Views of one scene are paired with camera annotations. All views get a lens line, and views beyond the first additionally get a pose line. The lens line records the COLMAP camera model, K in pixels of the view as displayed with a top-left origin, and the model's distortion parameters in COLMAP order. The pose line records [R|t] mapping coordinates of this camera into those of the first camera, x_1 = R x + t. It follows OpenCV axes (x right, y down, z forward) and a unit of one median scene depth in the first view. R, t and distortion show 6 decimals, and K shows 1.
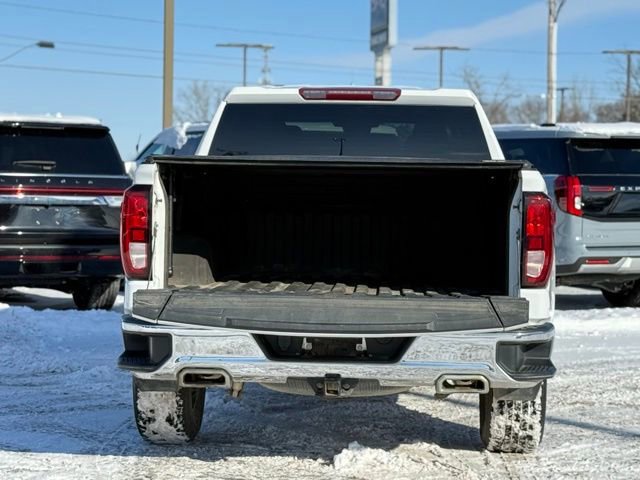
lens RADIAL K [[1476.0, 0, 270.8], [0, 1476.0, 239.7], [0, 0, 1]] dist [0.117177, -3.228577]
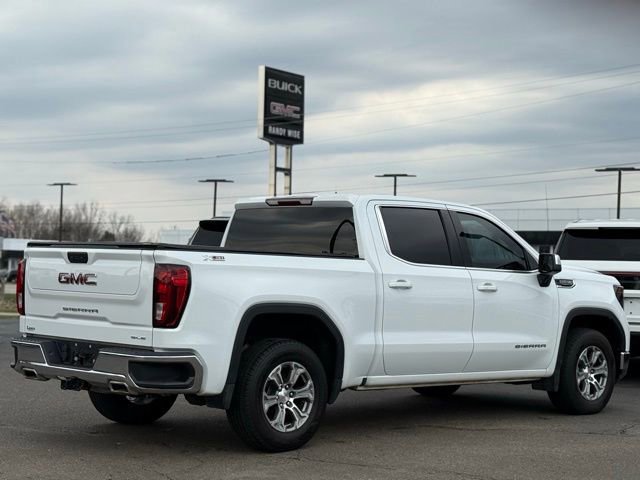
lens RADIAL K [[1179.1, 0, 320.0], [0, 1179.1, 240.0], [0, 0, 1]] dist [0.132144, -0.032985]
pose [[0.753433, -0.007085, -0.657487, 0.851229], [-0.038877, 0.997713, -0.055302, 0.003039], [0.656375, 0.067227, 0.751434, 0.144556]]
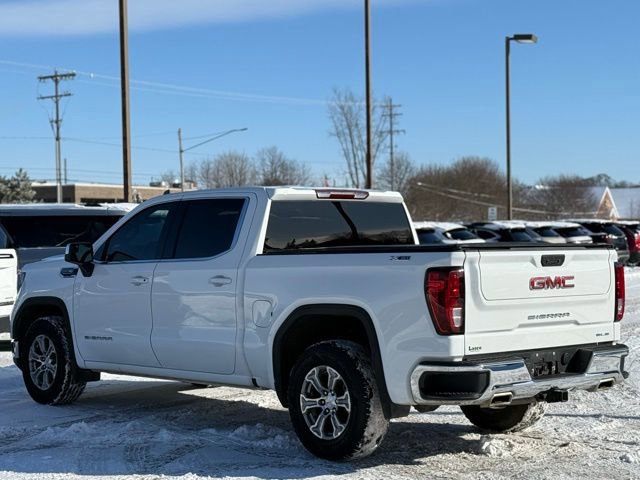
lens RADIAL K [[1211.5, 0, 320.0], [0, 1211.5, 240.0], [0, 0, 1]] dist [0.127245, -0.092867]
pose [[0.685064, -0.019285, 0.728228, -0.795634], [0.046203, 0.998787, -0.017014, -0.037907], [-0.727017, 0.045302, 0.685124, 0.239125]]
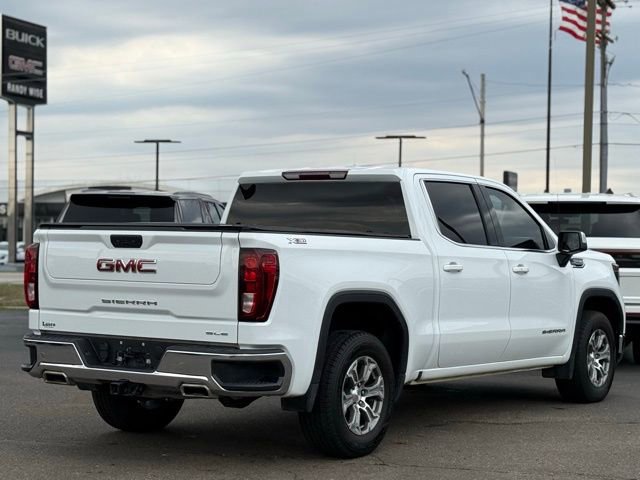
lens RADIAL K [[1297.1, 0, 320.0], [0, 1297.1, 240.0], [0, 0, 1]] dist [0.105002, 0.124164]
pose [[0.872542, -0.000388, -0.488540, 0.618980], [-0.022183, 0.998937, -0.040413, 0.004455], [0.488036, 0.046099, 0.871605, 0.011287]]
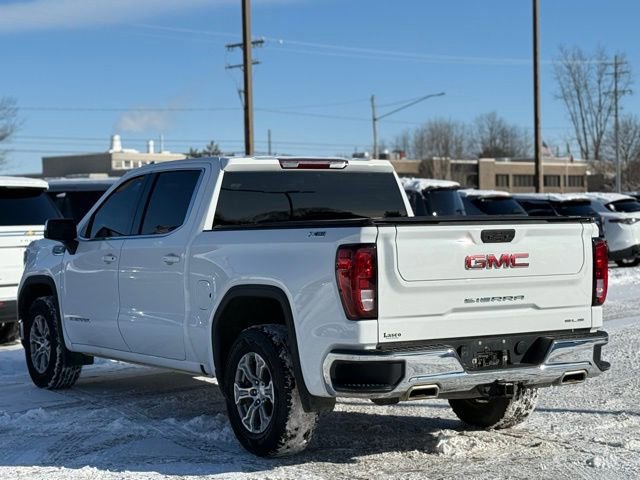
lens RADIAL K [[1297.1, 0, 320.0], [0, 1297.1, 240.0], [0, 0, 1]] dist [0.105002, 0.124164]
pose [[0.804394, -0.036118, 0.592997, -0.603798], [0.048910, 0.998788, -0.005512, -0.027849], [-0.592080, 0.033438, 0.805186, 0.110568]]
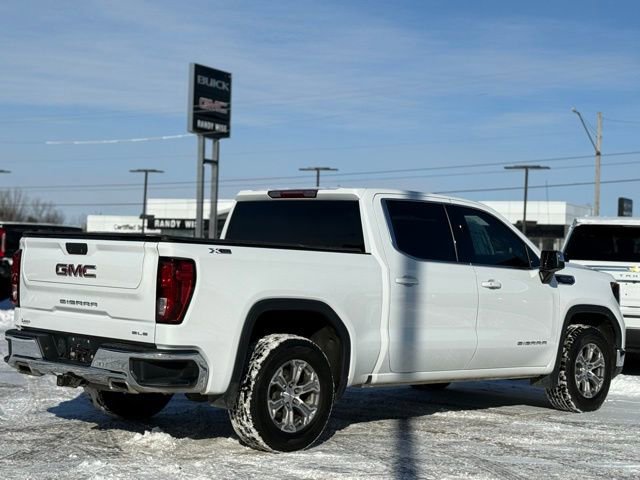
lens RADIAL K [[1096.2, 0, 320.0], [0, 1096.2, 240.0], [0, 0, 1]] dist [0.142435, 0.033484]
pose [[0.770268, 0.009735, -0.637646, 0.760157], [-0.052239, 0.997486, -0.047875, -0.003940], [0.635577, 0.070187, 0.768840, 0.201386]]
